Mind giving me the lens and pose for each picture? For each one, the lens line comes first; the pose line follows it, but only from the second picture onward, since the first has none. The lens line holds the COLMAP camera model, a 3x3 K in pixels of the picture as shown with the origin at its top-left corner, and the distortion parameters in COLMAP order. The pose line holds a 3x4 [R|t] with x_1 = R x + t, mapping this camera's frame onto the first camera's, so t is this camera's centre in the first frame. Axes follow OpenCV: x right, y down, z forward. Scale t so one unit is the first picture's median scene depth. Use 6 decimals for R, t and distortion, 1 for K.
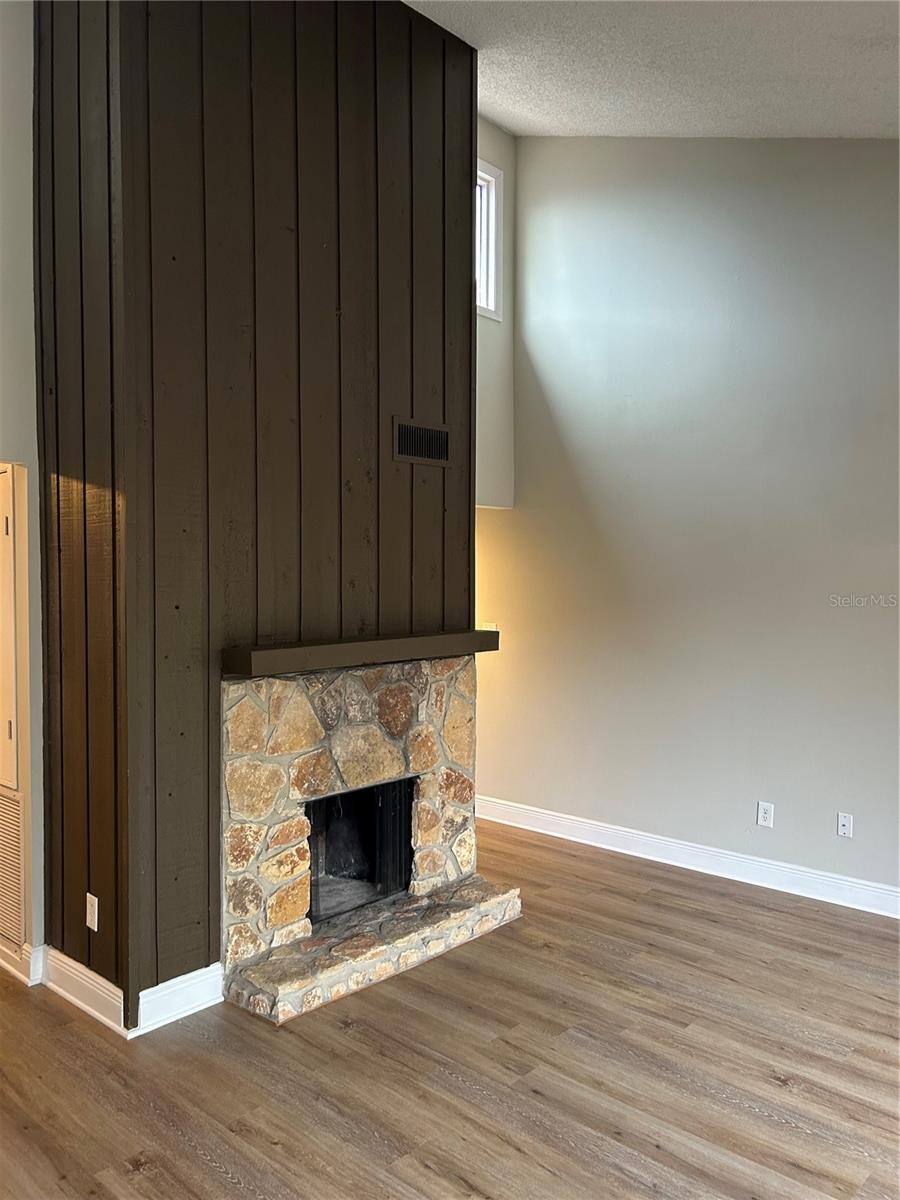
lens RADIAL K [[906.8, 0, 447.1], [0, 906.8, 581.3], [0, 0, 1]] dist [0.030907, -0.033040]
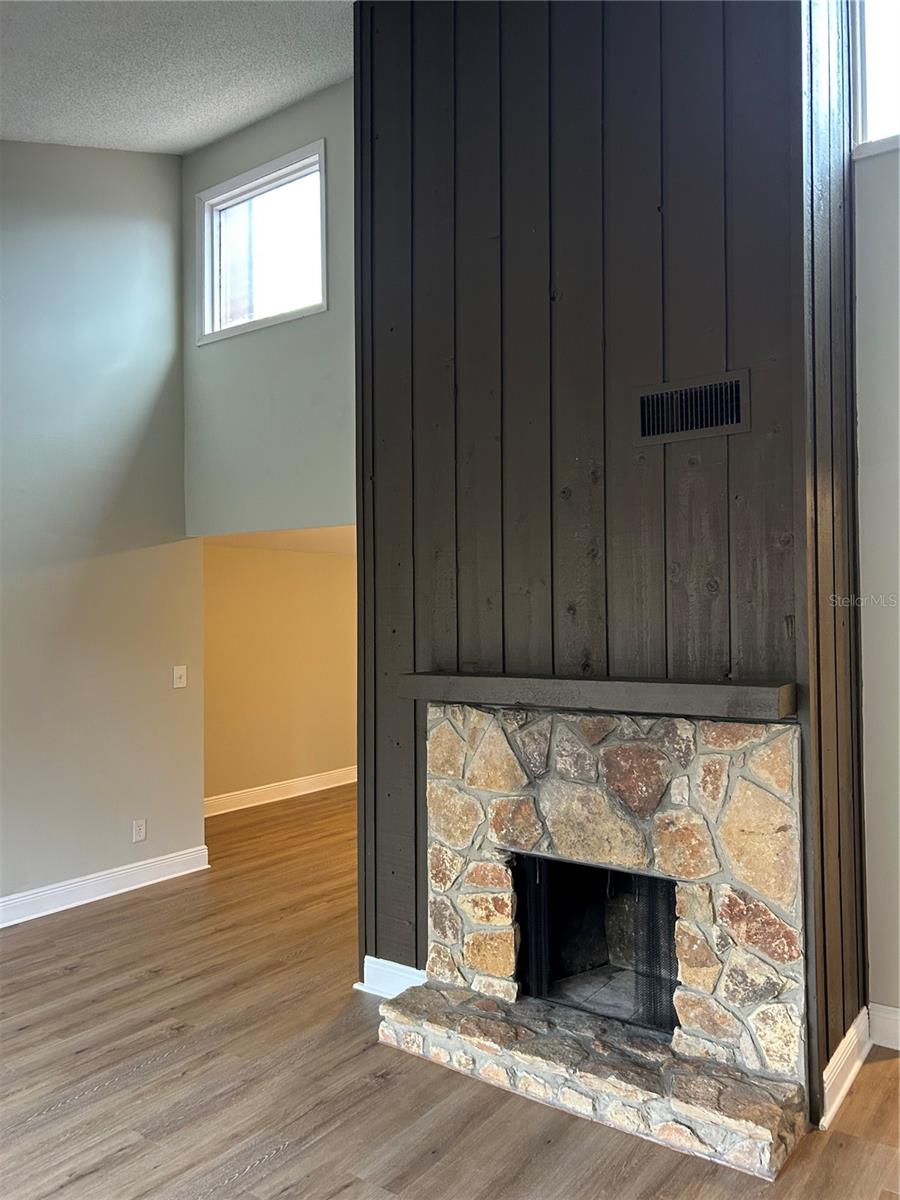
lens RADIAL K [[906.8, 0, 447.1], [0, 906.8, 581.3], [0, 0, 1]] dist [0.030907, -0.033040]
pose [[0.123916, -0.022513, -0.992037, 0.722425], [0.006170, 0.999741, -0.021917, -0.005495], [0.992274, -0.003405, 0.124023, 0.808734]]
